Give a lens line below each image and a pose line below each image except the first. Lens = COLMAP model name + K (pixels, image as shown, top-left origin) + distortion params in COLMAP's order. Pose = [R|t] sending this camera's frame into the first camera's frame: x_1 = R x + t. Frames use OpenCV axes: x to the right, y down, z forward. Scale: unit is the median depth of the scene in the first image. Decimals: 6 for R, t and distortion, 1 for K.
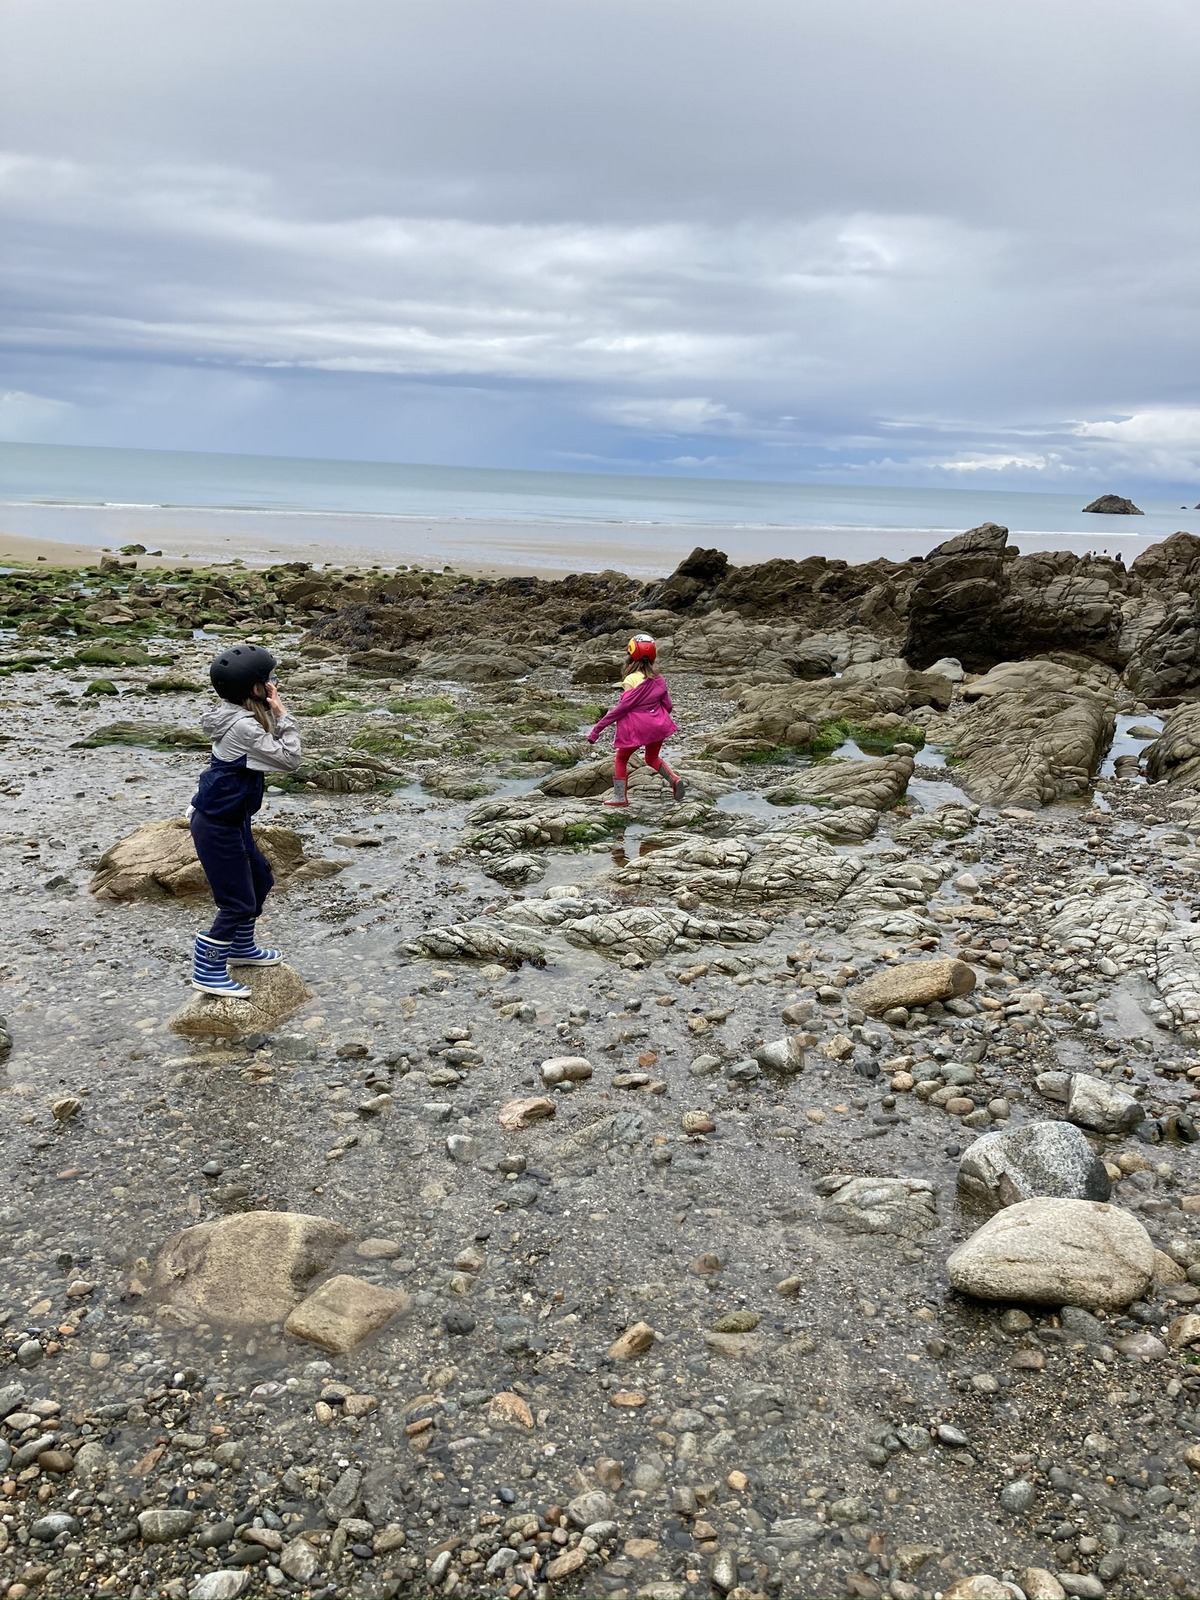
lens RADIAL K [[1289.9, 0, 600.0], [0, 1289.9, 800.0], [0, 0, 1]] dist [0.002668, 0.000800]
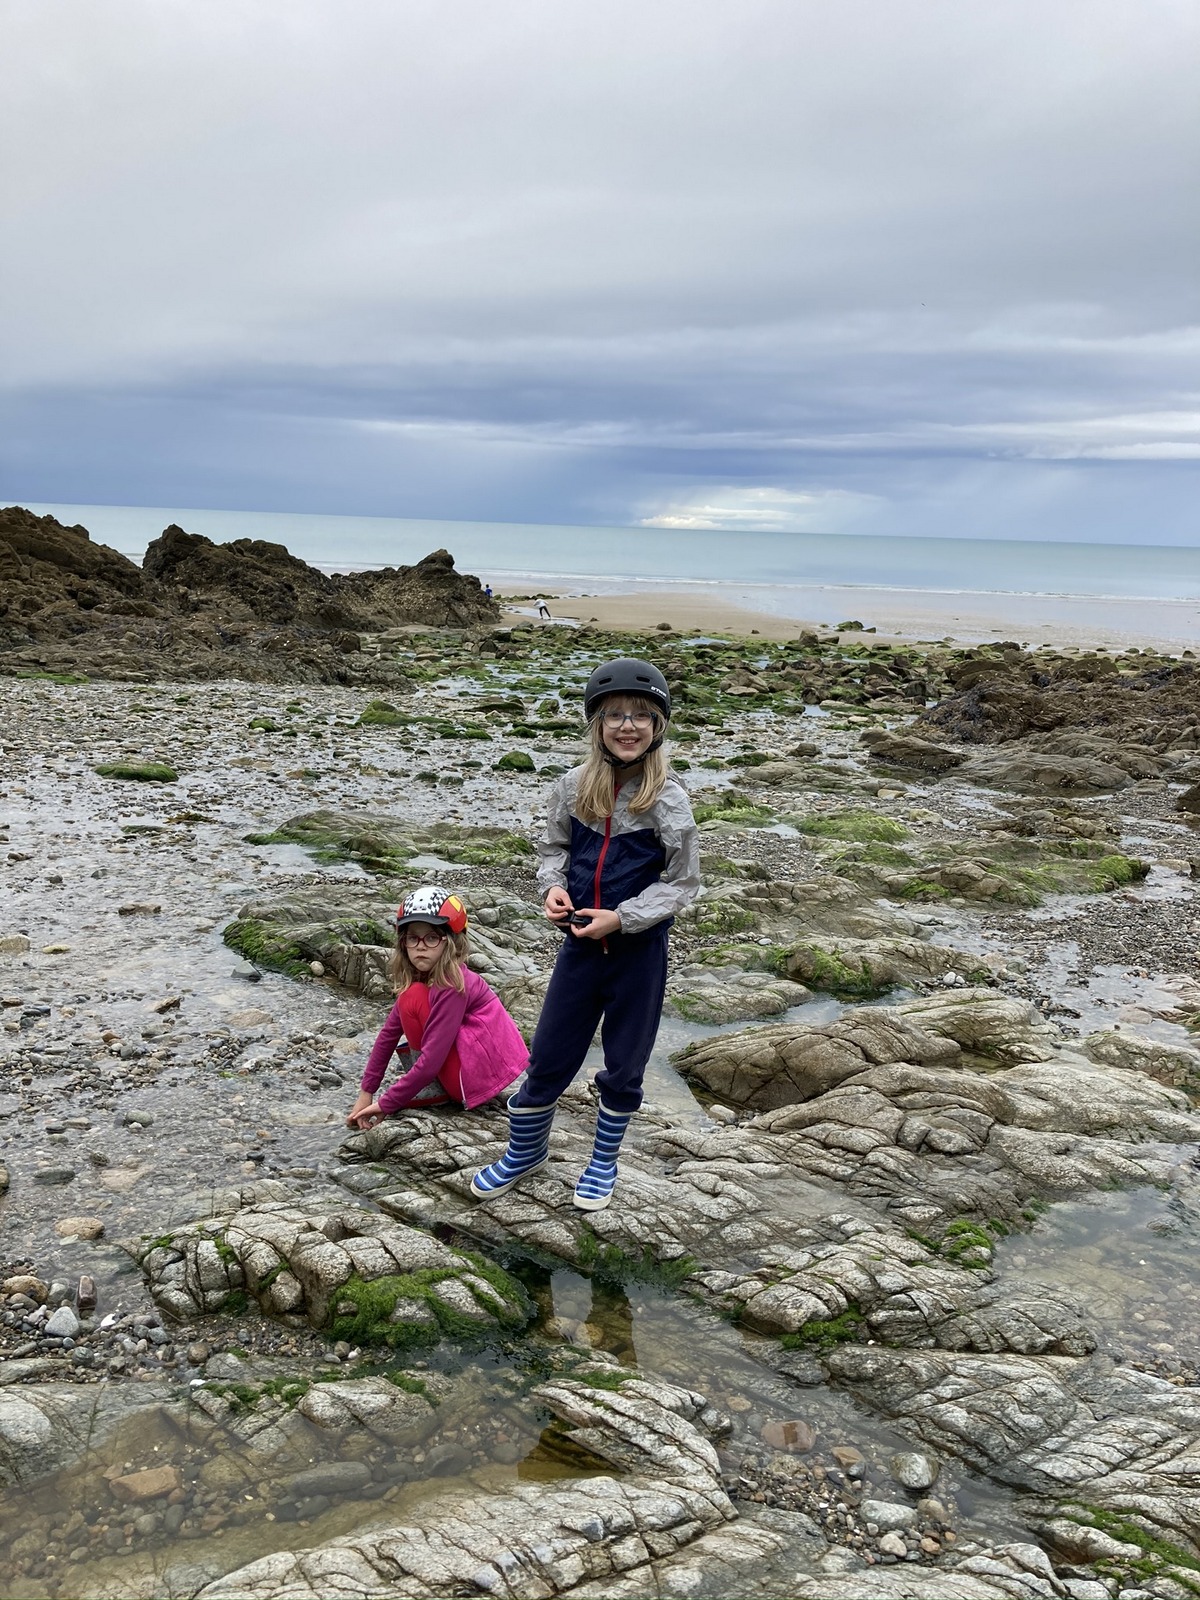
lens RADIAL K [[1289.9, 0, 600.0], [0, 1289.9, 800.0], [0, 0, 1]] dist [0.002668, 0.000800]
pose [[0.838662, 0.090671, -0.537052, 0.064538], [-0.125053, 0.991759, -0.027843, -0.033062], [0.530102, 0.090511, 0.843090, 0.245939]]
